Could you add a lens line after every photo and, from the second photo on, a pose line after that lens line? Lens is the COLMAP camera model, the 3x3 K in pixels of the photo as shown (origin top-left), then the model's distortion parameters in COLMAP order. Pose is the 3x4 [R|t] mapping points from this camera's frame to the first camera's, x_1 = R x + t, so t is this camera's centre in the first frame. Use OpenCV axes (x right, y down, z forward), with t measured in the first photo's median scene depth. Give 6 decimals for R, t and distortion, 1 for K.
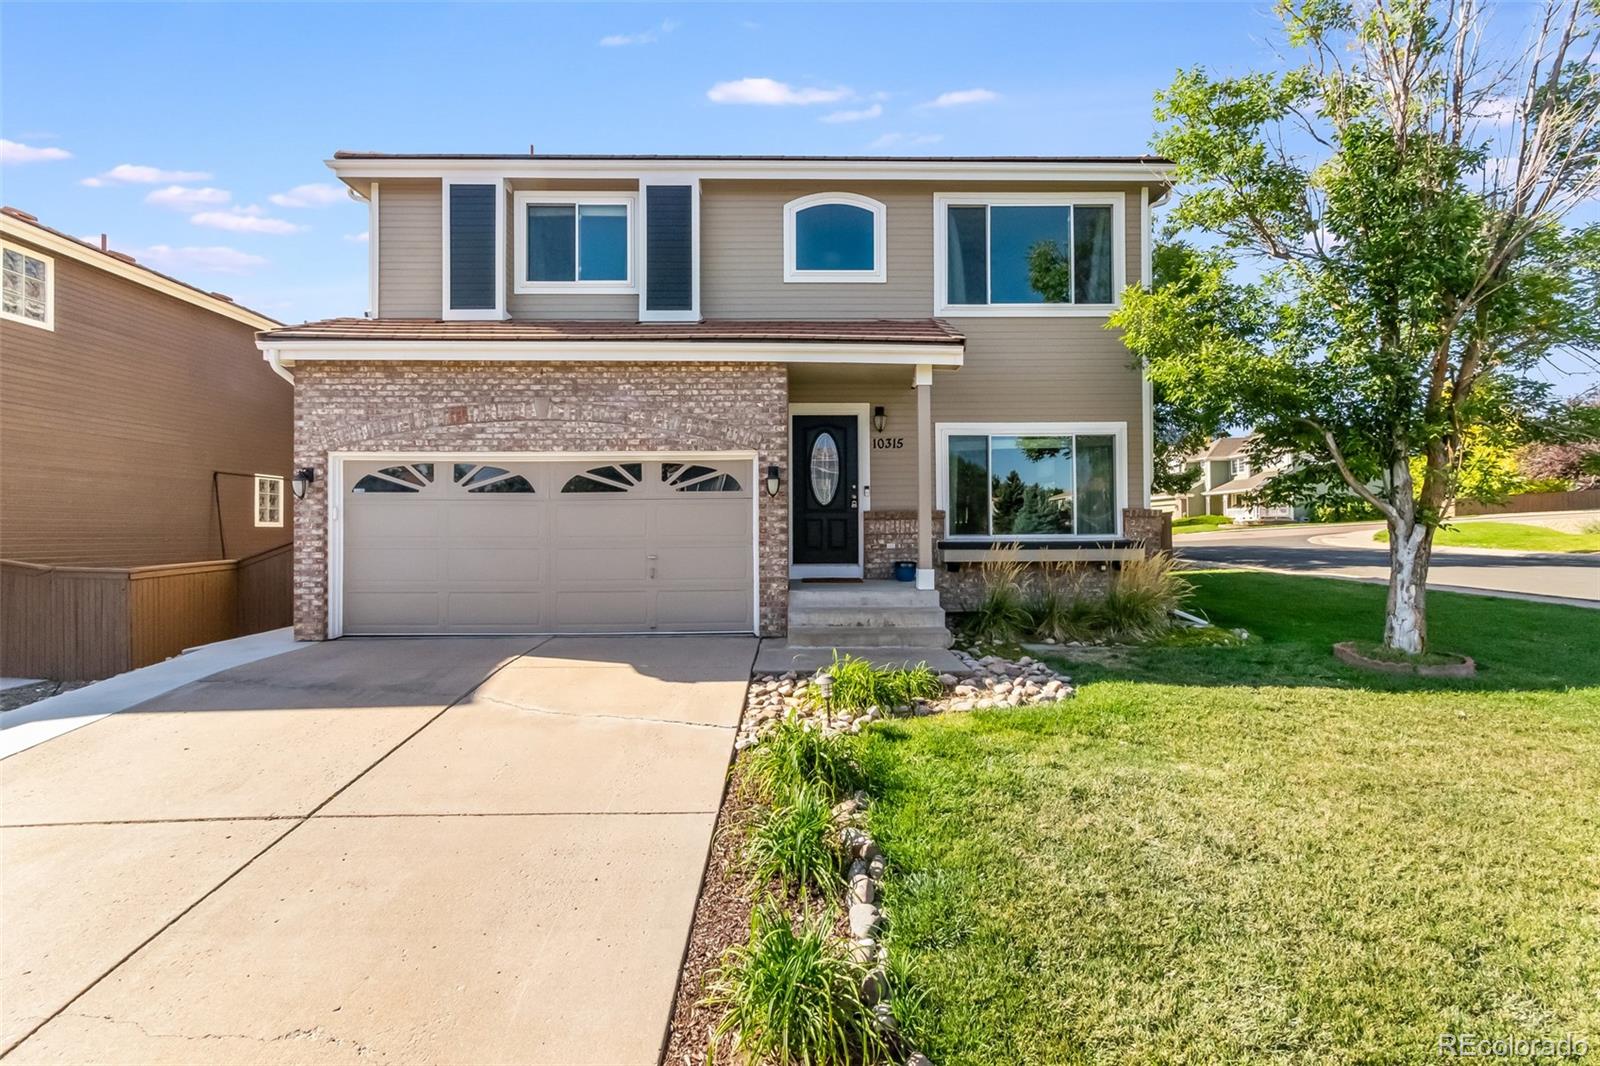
lens RADIAL K [[717.8, 0, 798.8], [0, 717.8, 518.7], [0, 0, 1]] dist [-0.002242, 0.000921]
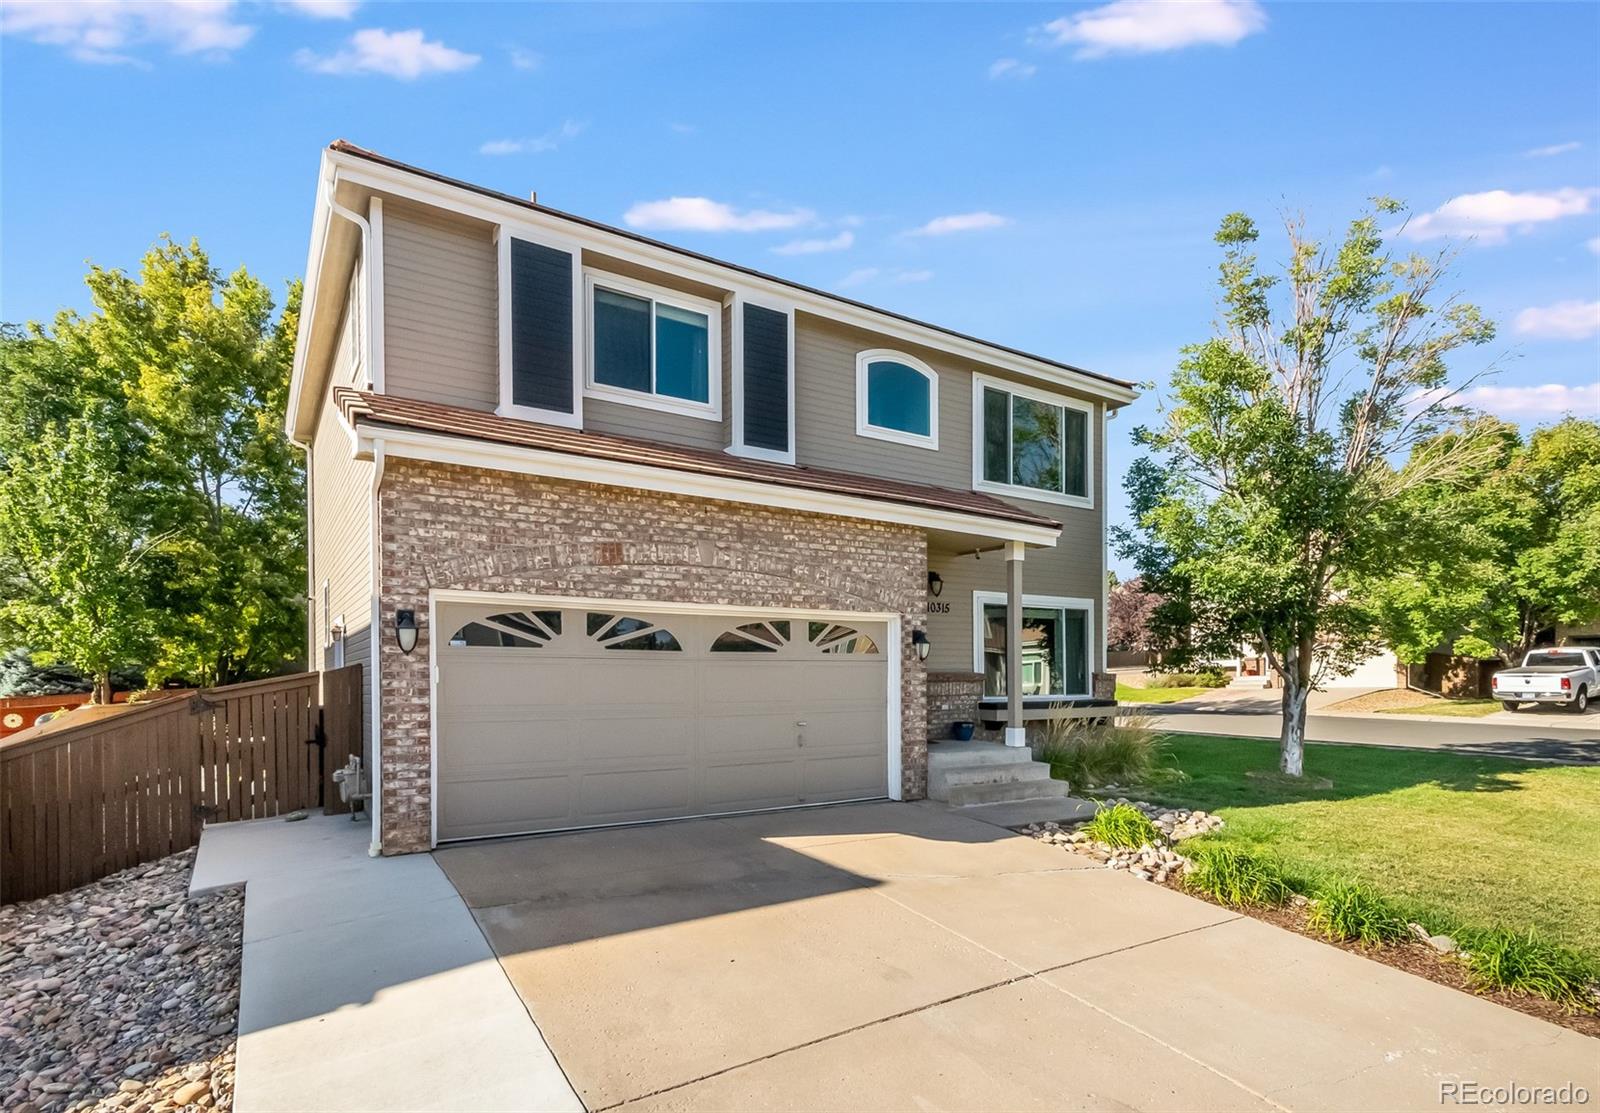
lens RADIAL K [[867.9, 0, 838.7], [0, 867.9, 683.6], [0, 0, 1]] dist [0.000934, 0.000050]
pose [[0.832736, -0.000399, 0.553670, -0.798578], [-0.008249, 0.999880, 0.013127, -0.013287], [-0.553609, -0.015499, 0.832632, 0.047476]]
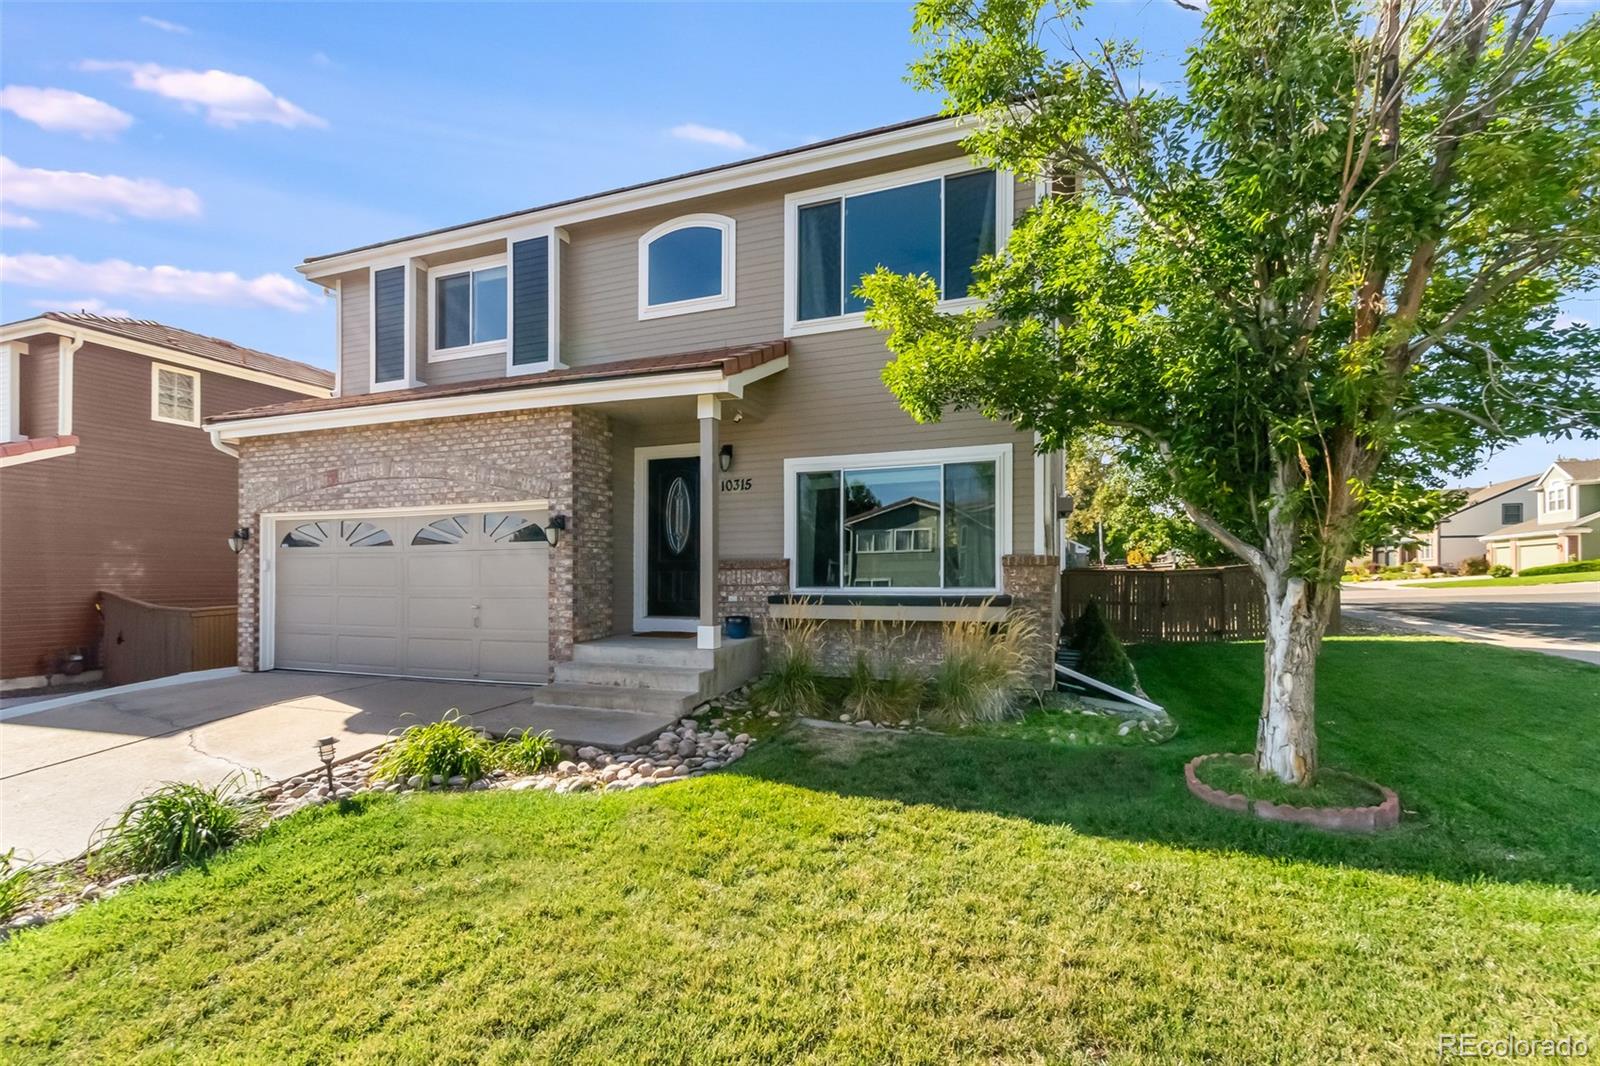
lens RADIAL K [[717.8, 0, 789.8], [0, 717.8, 569.5], [0, 0, 1]] dist [-0.002242, 0.000921]
pose [[0.928891, -0.001321, -0.370351, 0.605172], [0.004035, 0.999970, 0.006554, -0.005112], [0.370331, -0.007583, 0.928869, 0.219190]]
